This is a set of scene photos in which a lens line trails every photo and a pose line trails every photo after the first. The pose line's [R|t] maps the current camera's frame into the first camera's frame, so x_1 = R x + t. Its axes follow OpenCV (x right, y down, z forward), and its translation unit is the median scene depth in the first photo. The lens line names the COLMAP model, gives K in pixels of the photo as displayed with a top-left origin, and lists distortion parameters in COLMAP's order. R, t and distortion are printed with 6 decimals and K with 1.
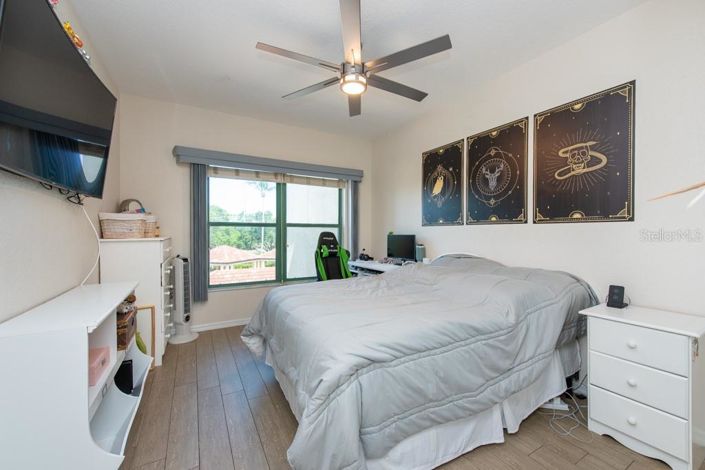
lens RADIAL K [[282.3, 0, 352.5], [0, 282.3, 235.0], [0, 0, 1]] dist [-0.000556, 0.000015]
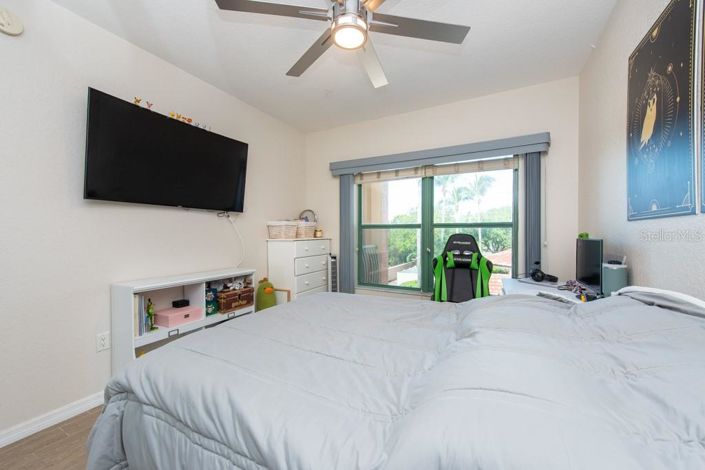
lens RADIAL K [[282.3, 0, 352.5], [0, 282.3, 235.0], [0, 0, 1]] dist [-0.000556, 0.000015]
pose [[0.524969, 0.003666, -0.851113, 0.399556], [-0.007840, 0.999969, -0.000529, -0.005289], [0.851085, 0.006950, 0.524982, 0.391681]]
